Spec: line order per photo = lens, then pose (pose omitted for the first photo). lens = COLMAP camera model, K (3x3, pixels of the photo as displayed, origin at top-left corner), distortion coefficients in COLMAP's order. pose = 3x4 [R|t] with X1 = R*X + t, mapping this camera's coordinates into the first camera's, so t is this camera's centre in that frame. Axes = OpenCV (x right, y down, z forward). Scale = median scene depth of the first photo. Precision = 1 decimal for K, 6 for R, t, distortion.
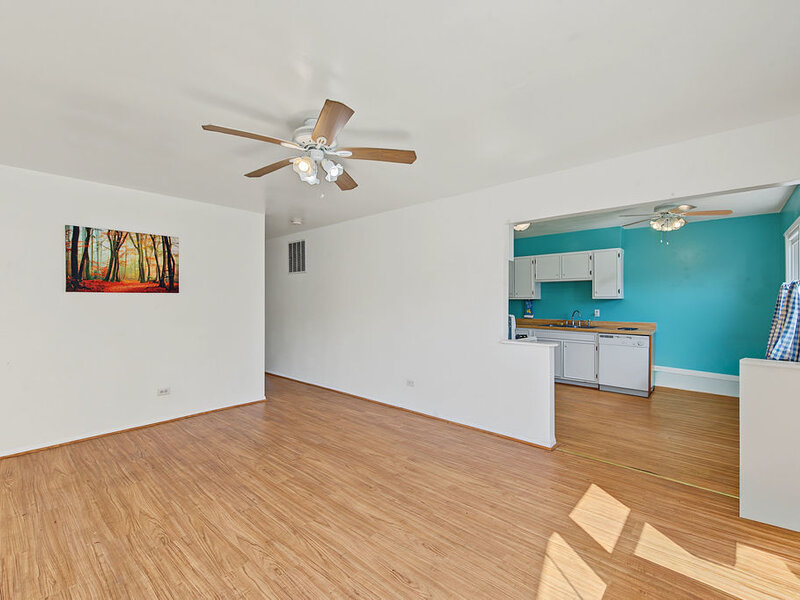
lens RADIAL K [[356.4, 0, 400.0], [0, 356.4, 300.0], [0, 0, 1]] dist [0.010796, -0.000017]
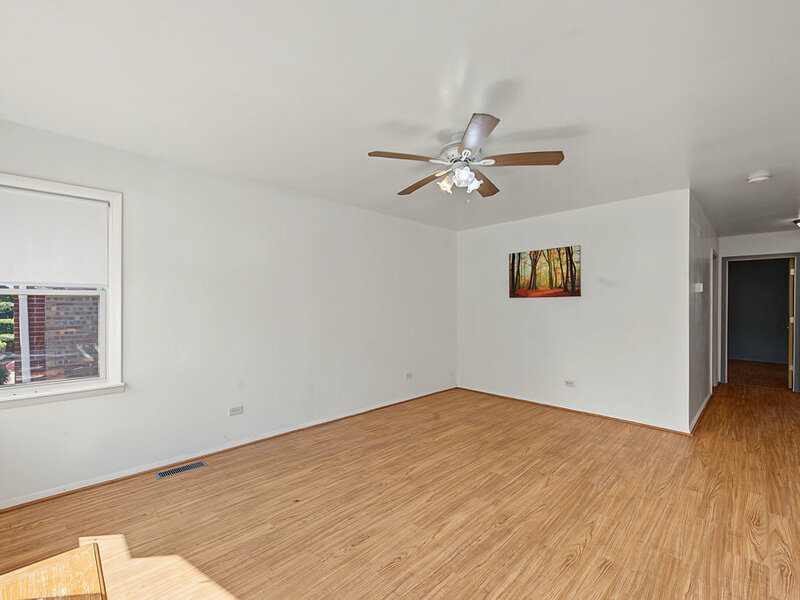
lens RADIAL K [[359.2, 0, 400.0], [0, 359.2, 300.0], [0, 0, 1]] dist [-0.001134, -0.000356]
pose [[-0.067275, -0.012675, -0.997654, 0.593257], [0.003387, 0.999911, -0.012932, 0.004655], [0.997729, -0.004250, -0.067226, 0.617327]]
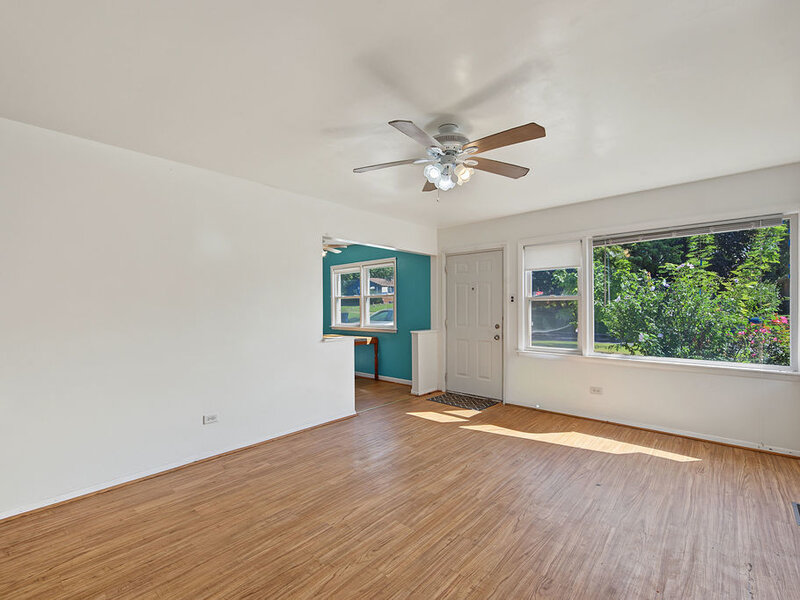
lens RADIAL K [[356.4, 0, 400.0], [0, 356.4, 300.0], [0, 0, 1]] dist [0.010796, -0.000017]
pose [[0.014098, 0.015037, 0.999788, -0.886927], [0.002748, 0.999883, -0.015077, 0.005449], [-0.999897, 0.002960, 0.014055, 0.778584]]
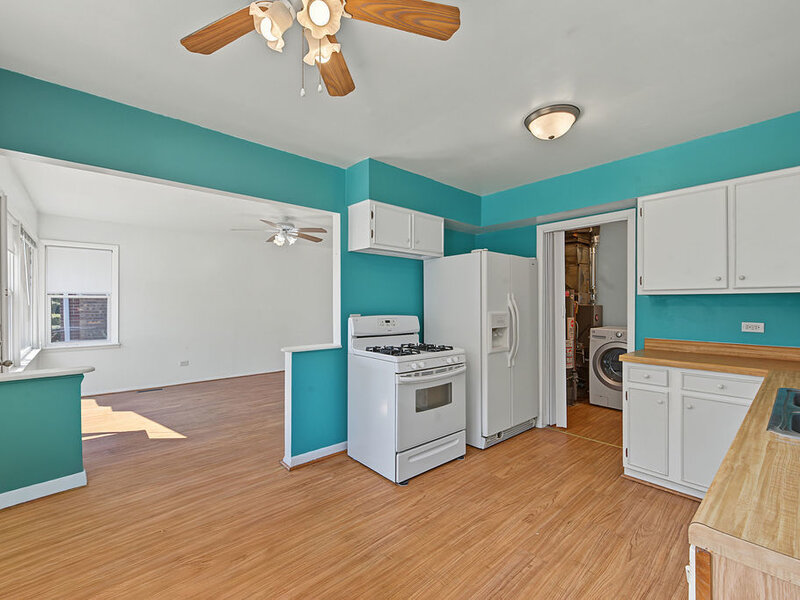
lens RADIAL K [[356.4, 0, 400.0], [0, 356.4, 300.0], [0, 0, 1]] dist [0.010796, -0.000017]
pose [[-0.123443, -0.016635, -0.992212, 1.222484], [0.004616, 0.999839, -0.017337, 0.023026], [0.992341, -0.006720, -0.123346, 1.340351]]
